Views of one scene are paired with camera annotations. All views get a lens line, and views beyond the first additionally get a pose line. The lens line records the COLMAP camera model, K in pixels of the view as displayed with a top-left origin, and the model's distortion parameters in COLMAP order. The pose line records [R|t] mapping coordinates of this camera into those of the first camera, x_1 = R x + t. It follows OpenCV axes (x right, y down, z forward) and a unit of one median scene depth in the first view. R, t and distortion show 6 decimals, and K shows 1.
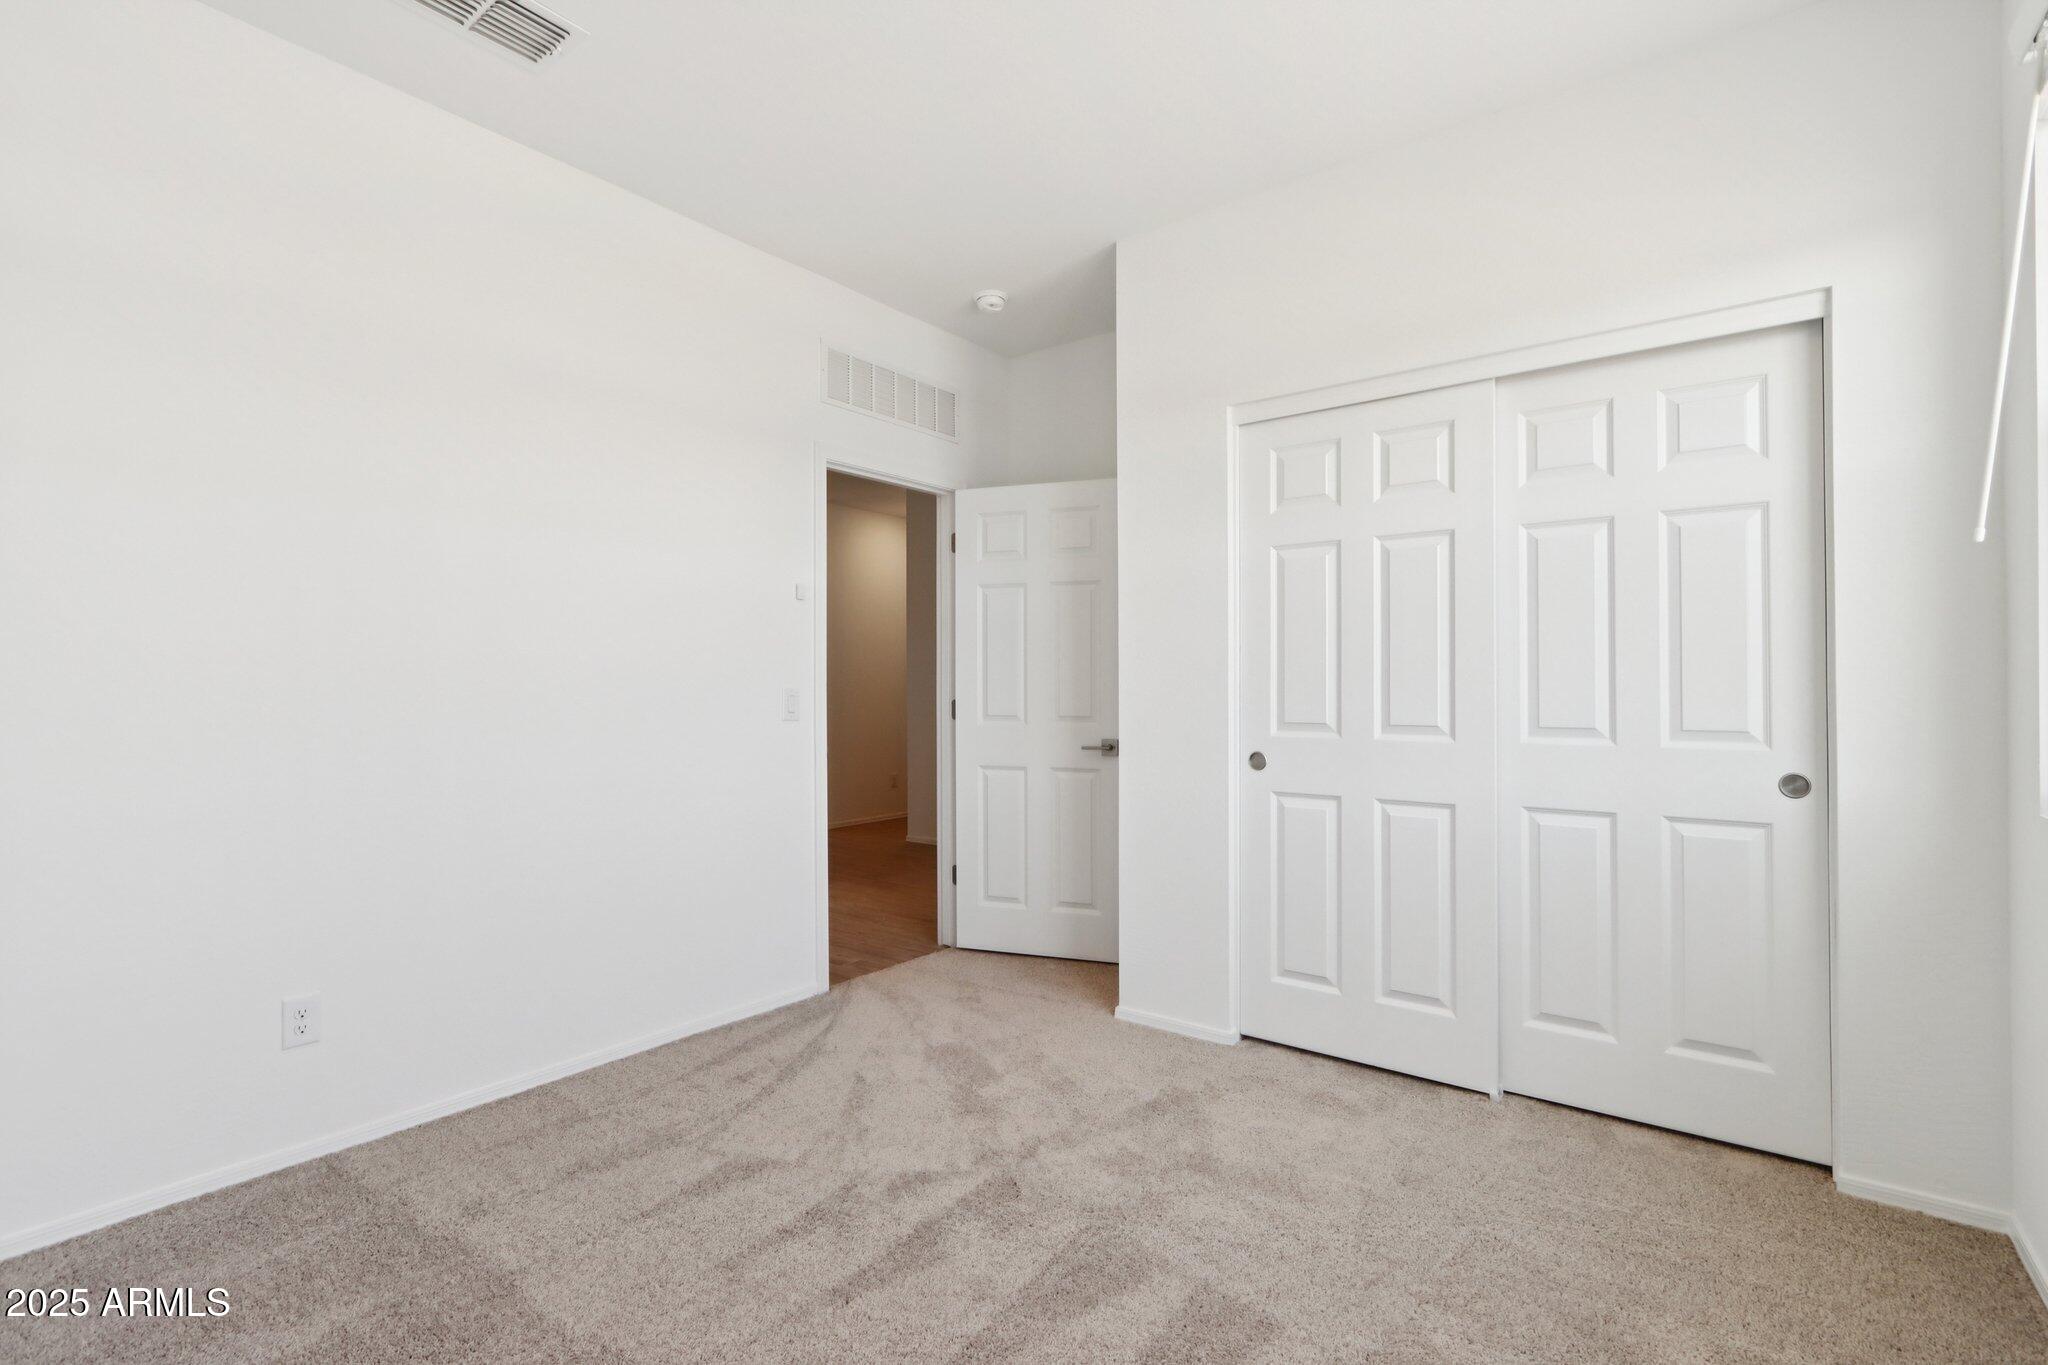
lens RADIAL K [[907.7, 0, 1027.9], [0, 907.7, 681.5], [0, 0, 1]] dist [-0.002037, -0.004907]
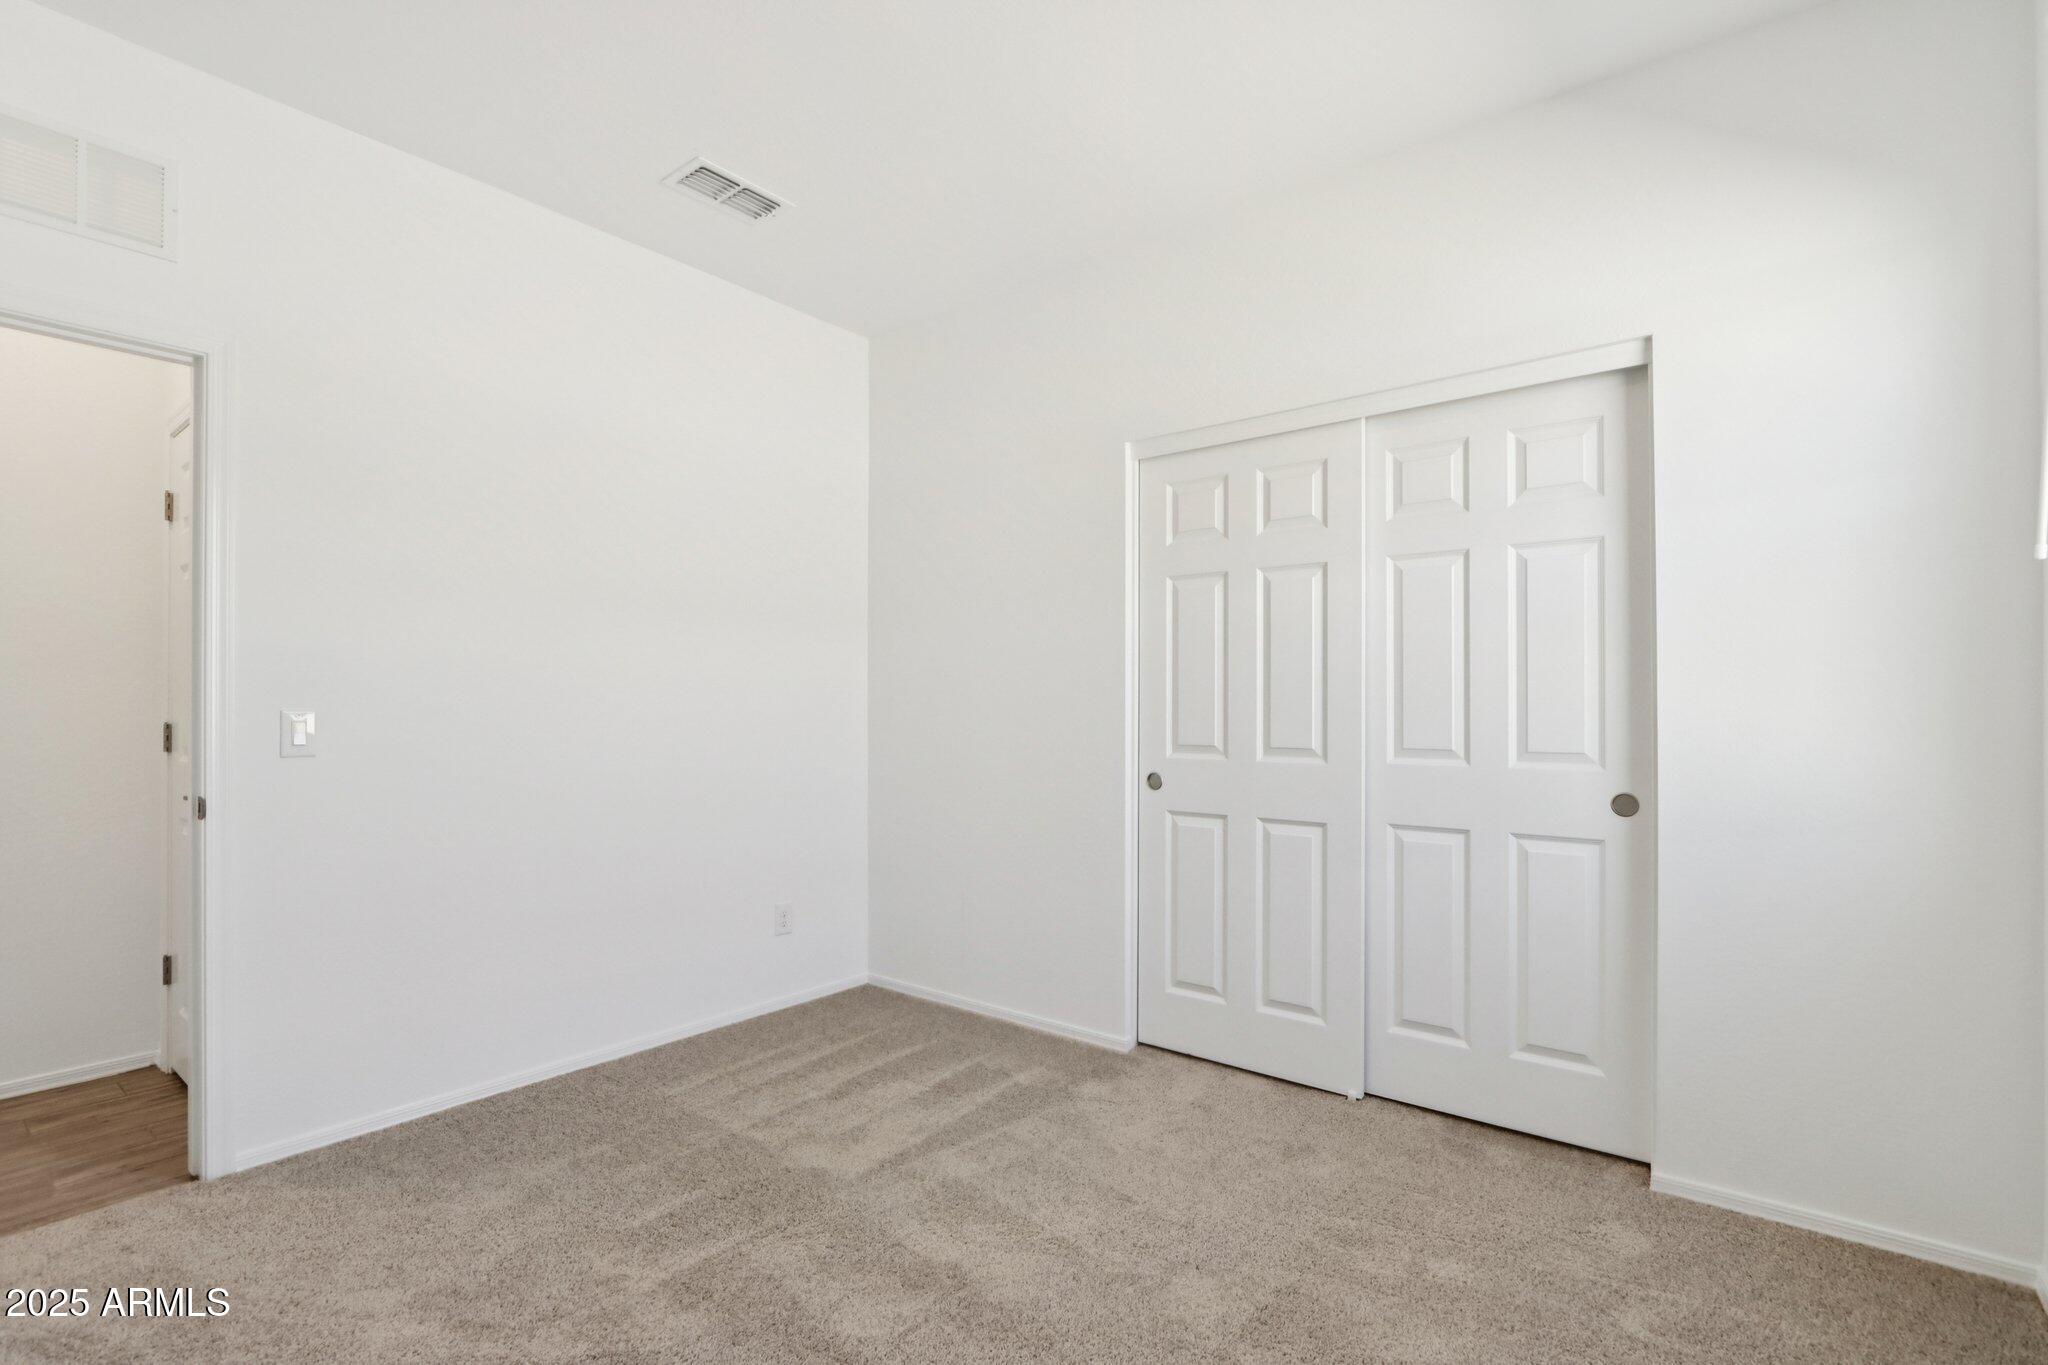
lens RADIAL K [[959.0, 0, 1017.3], [0, 959.0, 695.5], [0, 0, 1]] dist [-0.013312, 0.000372]
pose [[0.998913, -0.000361, -0.046613, 0.160262], [-0.000047, 0.999962, -0.008758, -0.002036], [0.046615, 0.008750, 0.998875, -0.124262]]
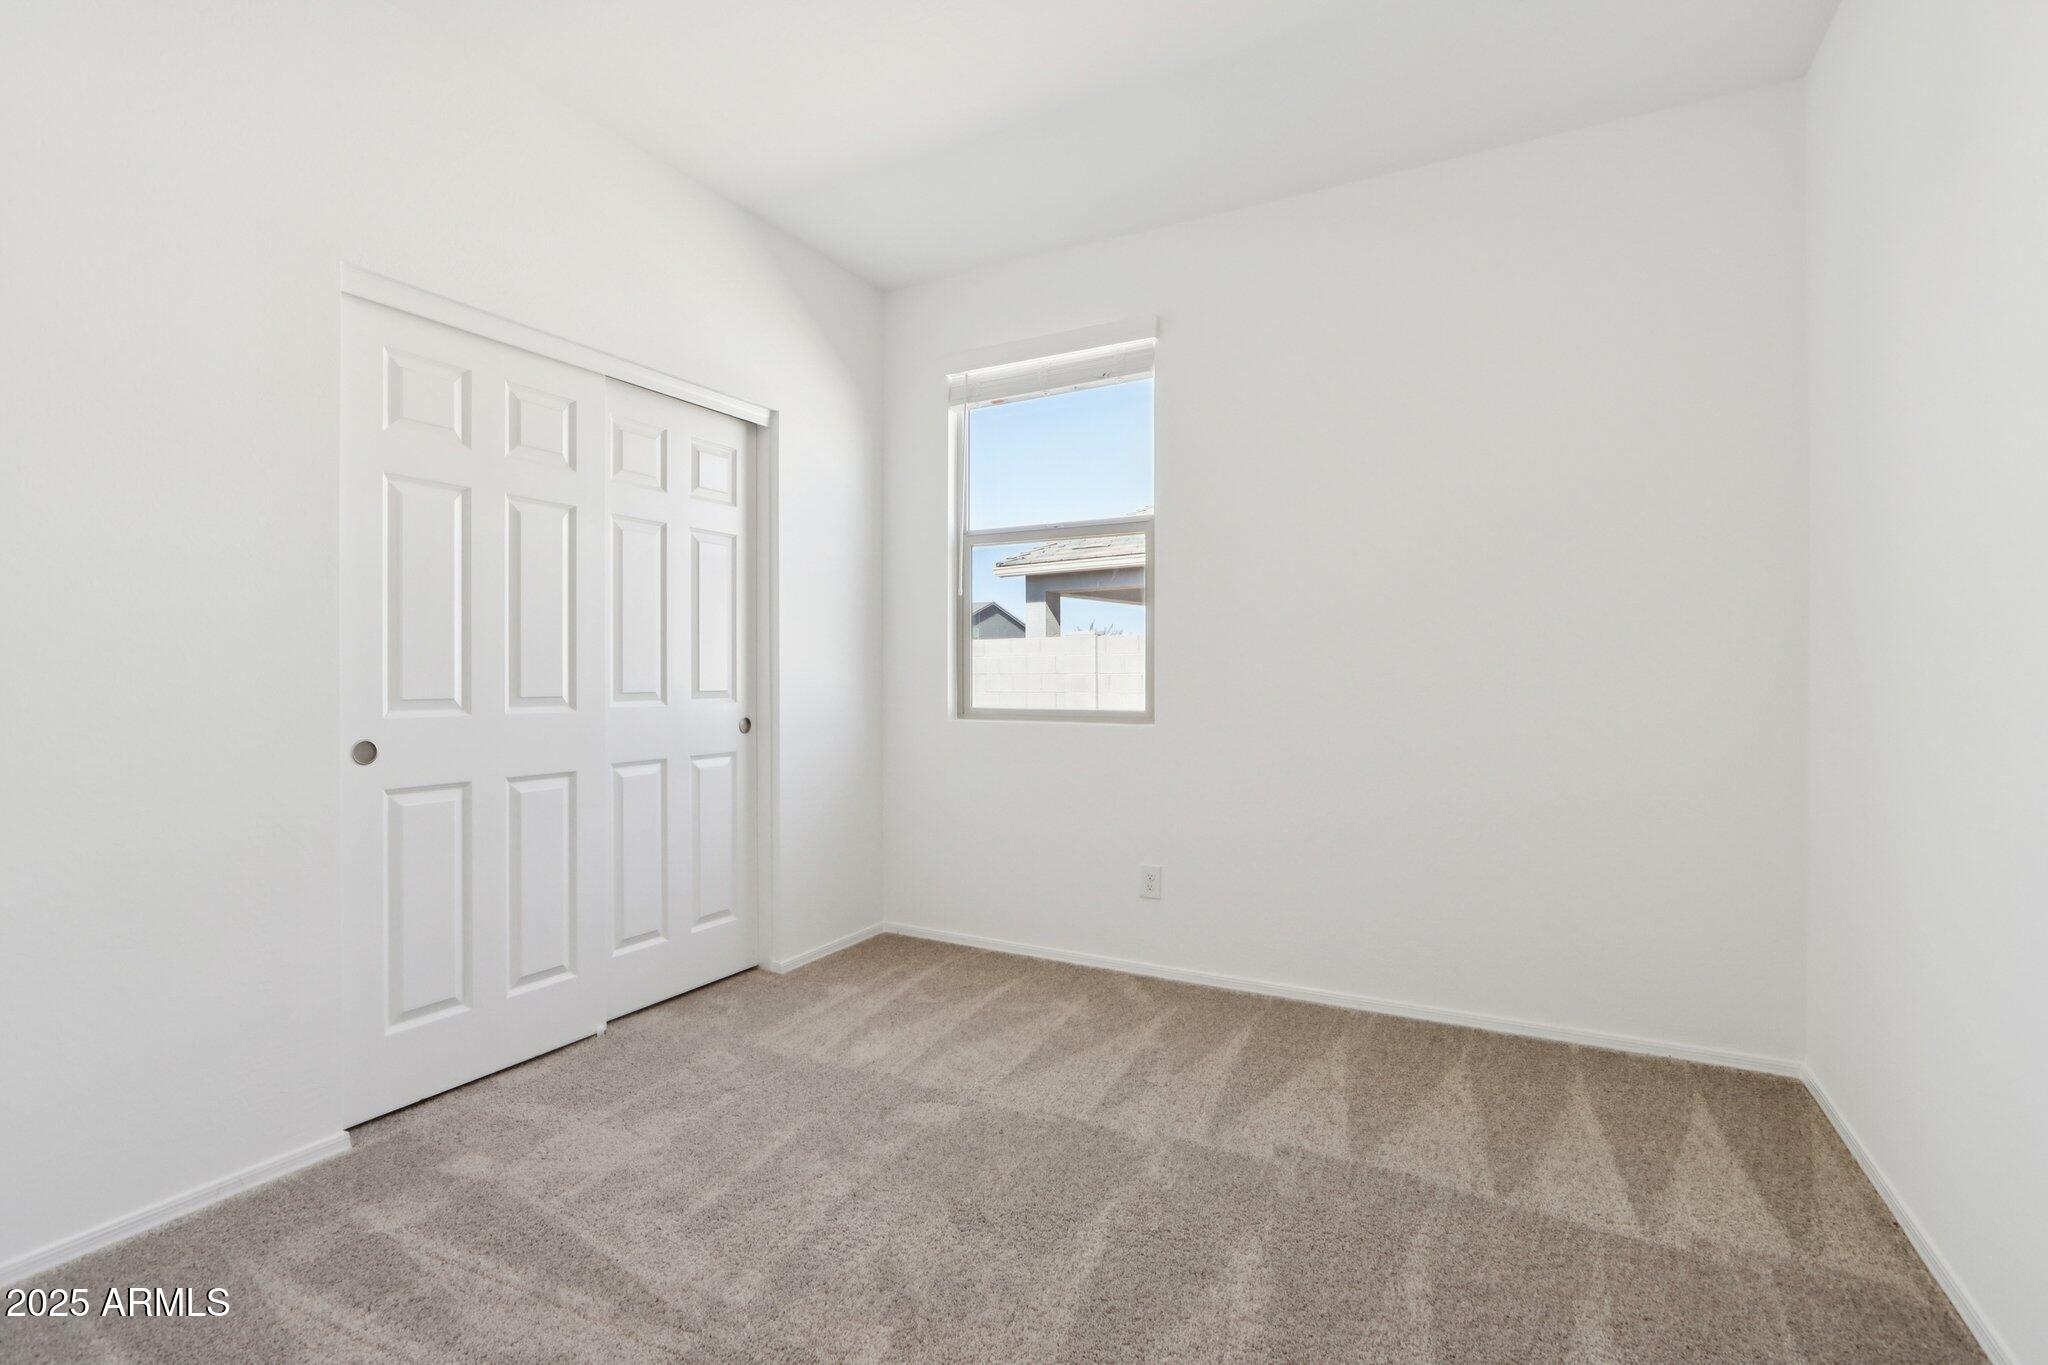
lens RADIAL K [[959.0, 0, 1023.4], [0, 959.0, 674.9], [0, 0, 1]] dist [-0.013312, 0.000372]
pose [[-0.158516, -0.004776, 0.987345, -0.664576], [-0.010399, 0.999941, 0.003168, 0.016484], [-0.987302, -0.009766, -0.158556, 0.646445]]
